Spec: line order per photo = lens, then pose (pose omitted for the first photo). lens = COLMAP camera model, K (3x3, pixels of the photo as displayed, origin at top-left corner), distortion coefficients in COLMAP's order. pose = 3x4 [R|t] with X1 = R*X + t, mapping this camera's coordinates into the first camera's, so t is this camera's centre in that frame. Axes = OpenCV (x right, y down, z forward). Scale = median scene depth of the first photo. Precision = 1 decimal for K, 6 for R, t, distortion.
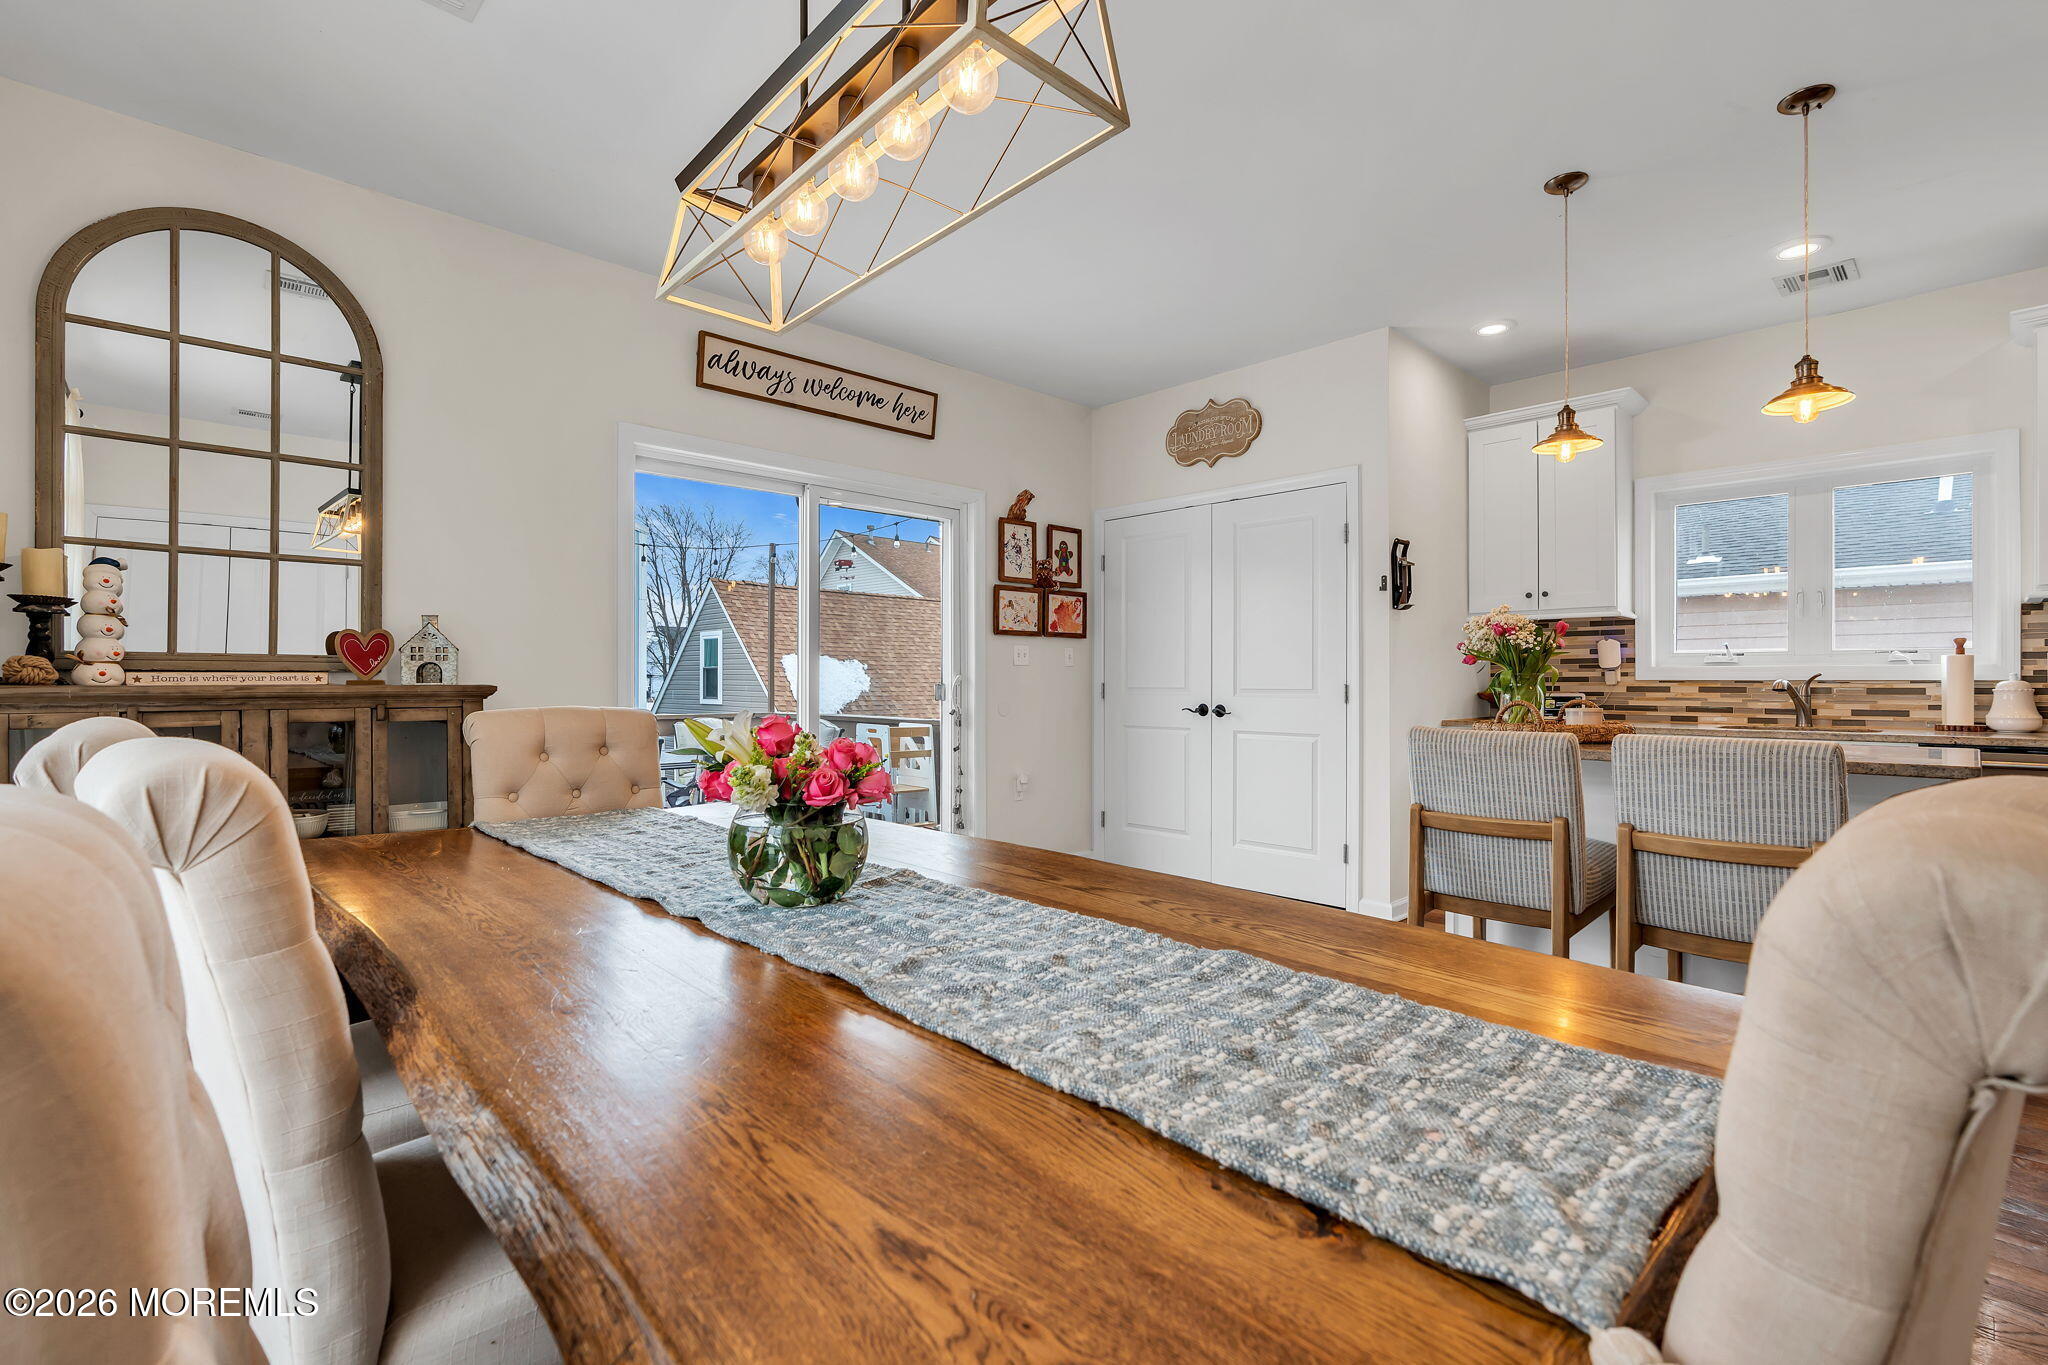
lens RADIAL K [[920.8, 0, 1029.5], [0, 920.8, 683.2], [0, 0, 1]] dist [-0.012334, 0.005193]
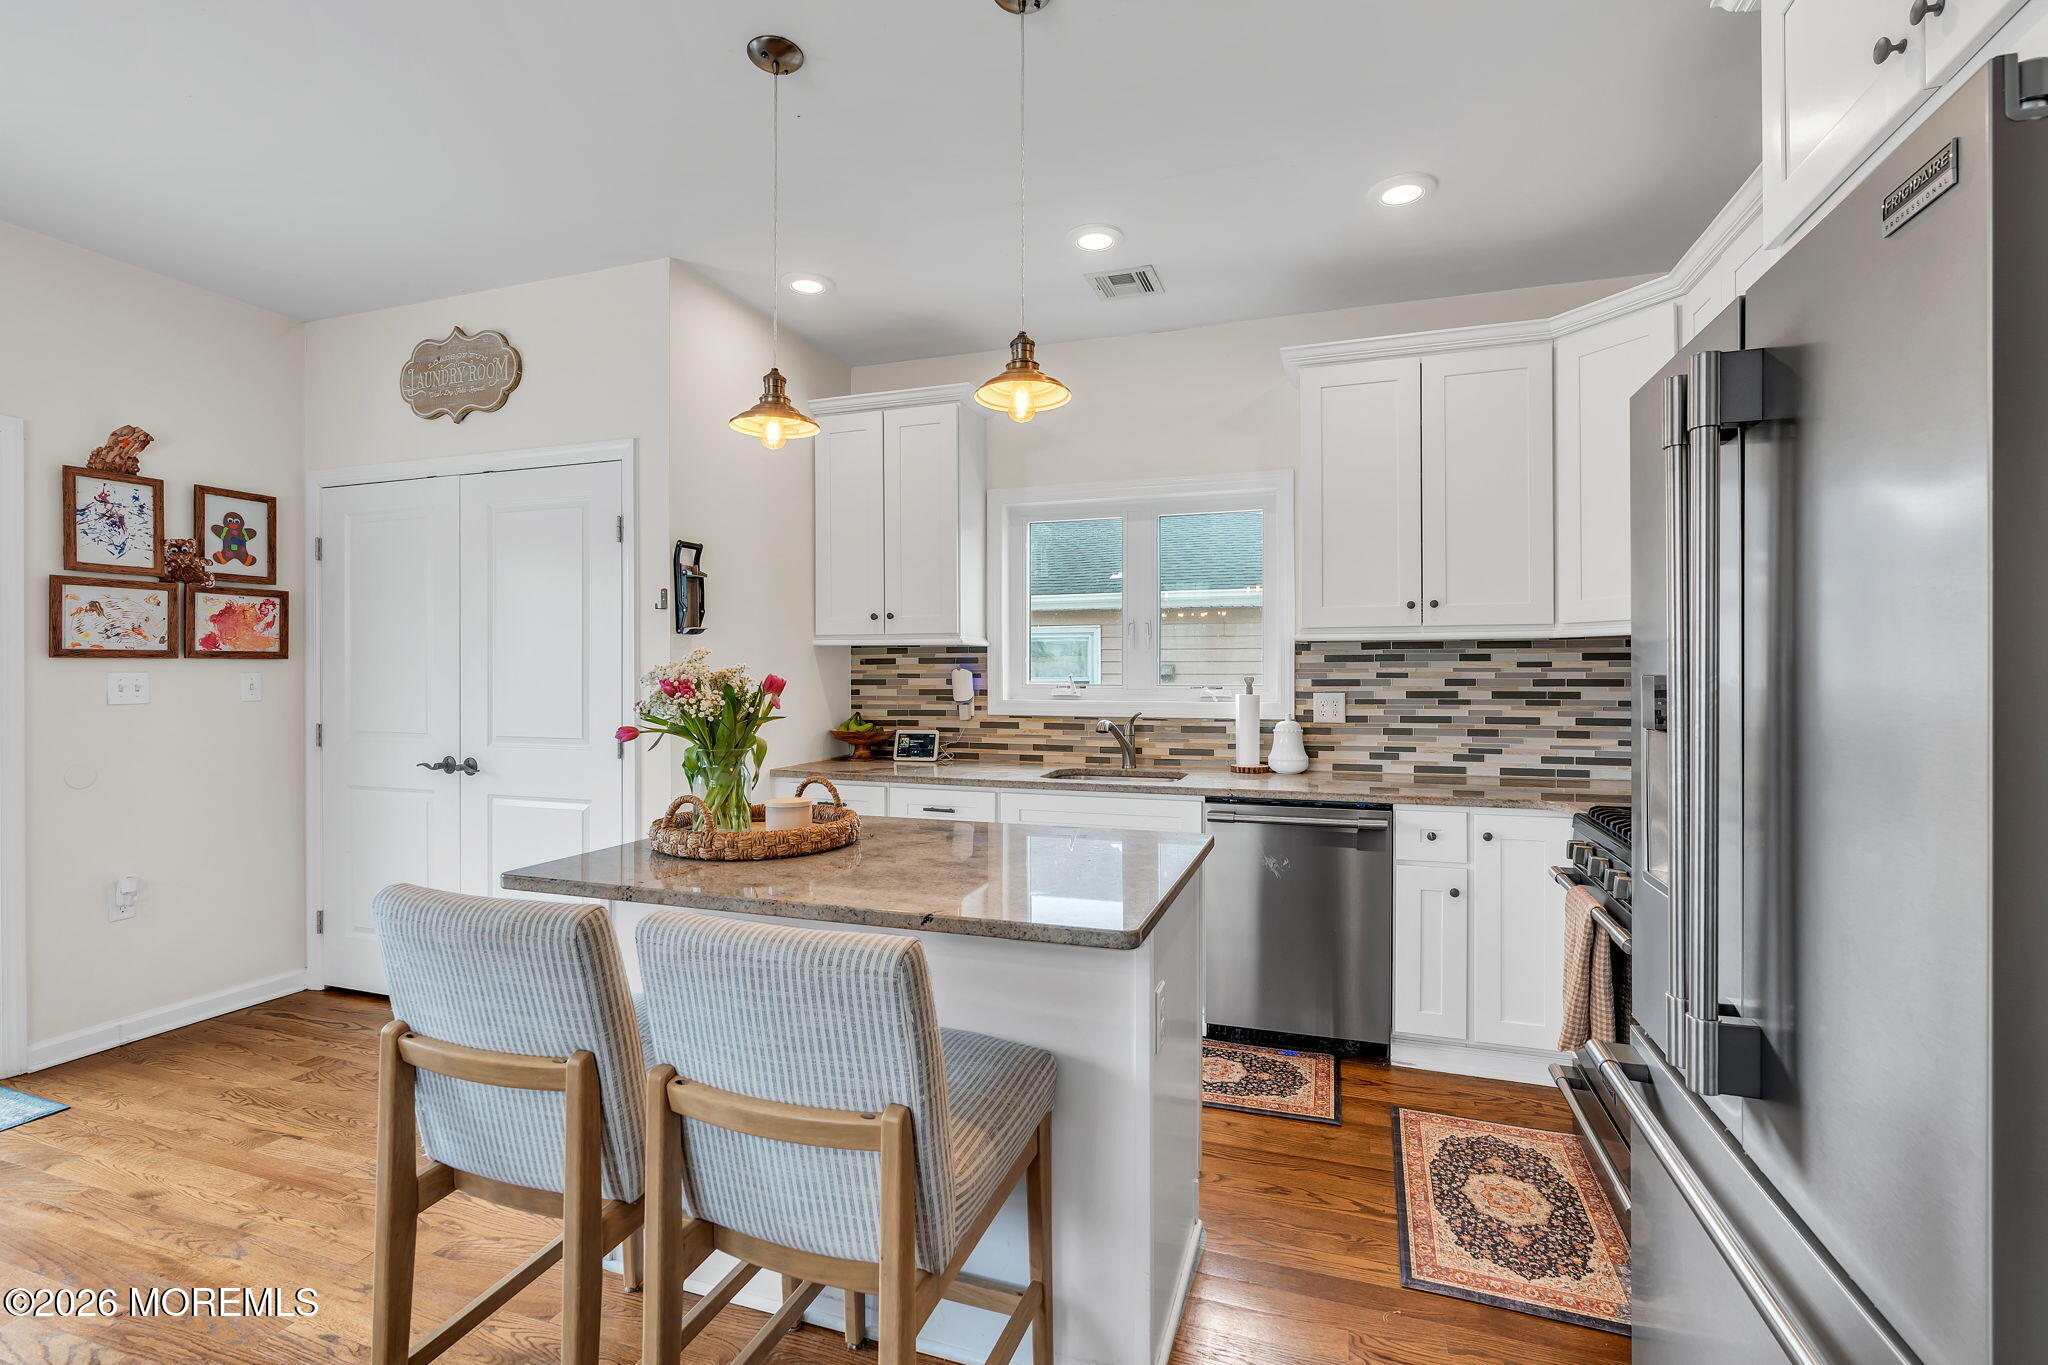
lens RADIAL K [[920.8, 0, 1024.1], [0, 920.8, 671.4], [0, 0, 1]] dist [-0.012334, 0.005193]
pose [[0.890714, -0.002633, 0.454557, 0.287754], [0.003093, 0.999995, -0.000269, -0.045529], [-0.454554, 0.001646, 0.890717, 0.187145]]
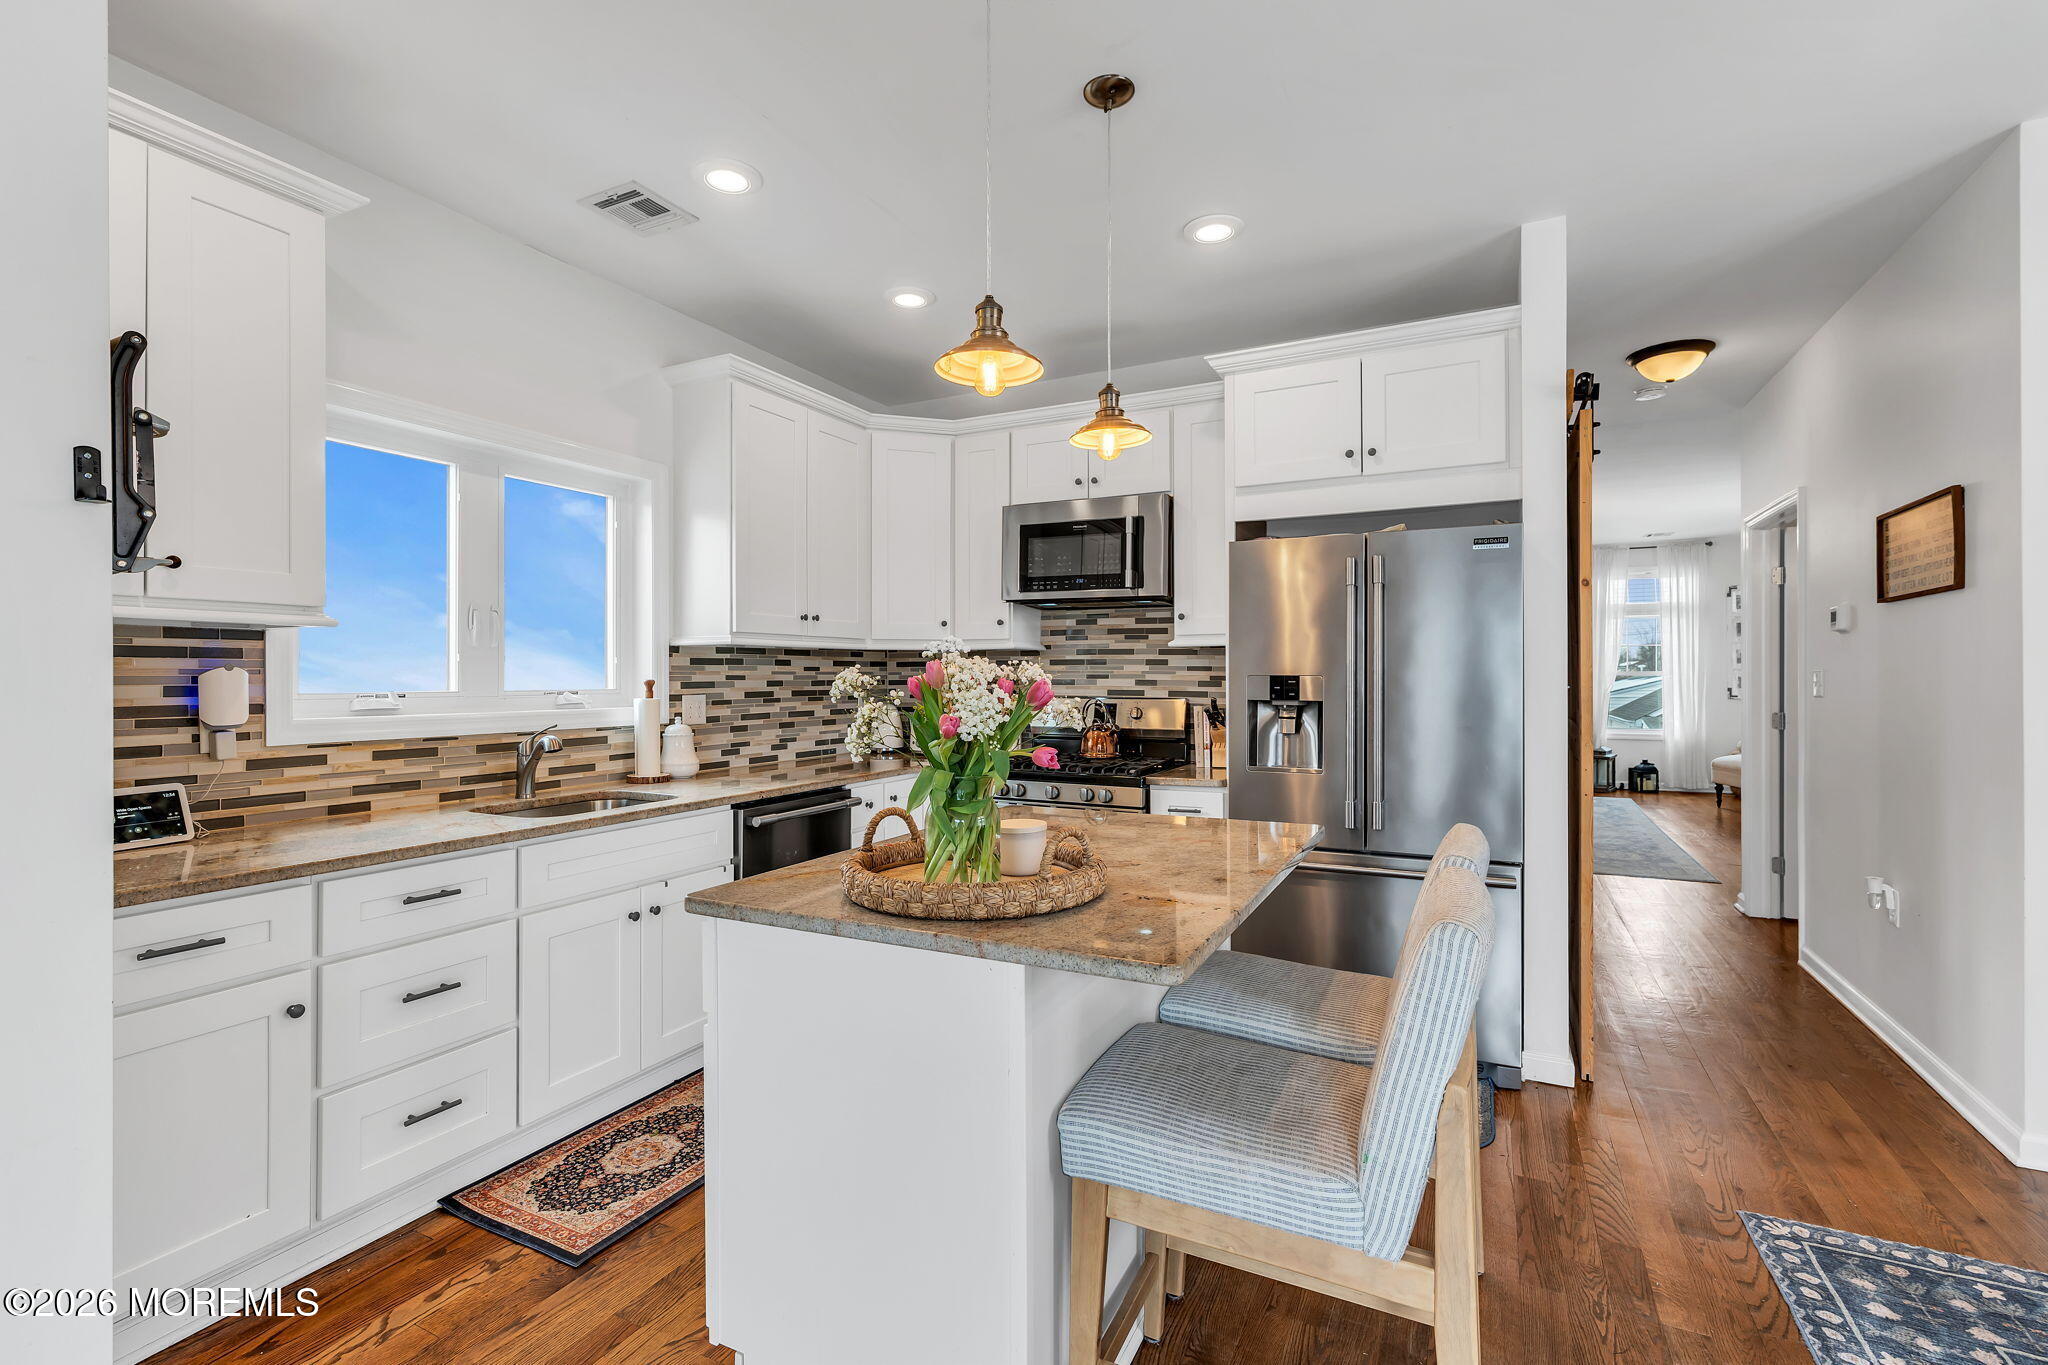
lens RADIAL K [[920.8, 0, 1031.5], [0, 920.8, 676.0], [0, 0, 1]] dist [-0.012334, 0.005193]
pose [[-0.341042, -0.002063, 0.940046, 0.023449], [0.000047, 0.999998, 0.002211, -0.044858], [-0.940048, 0.000798, -0.341041, 0.775240]]
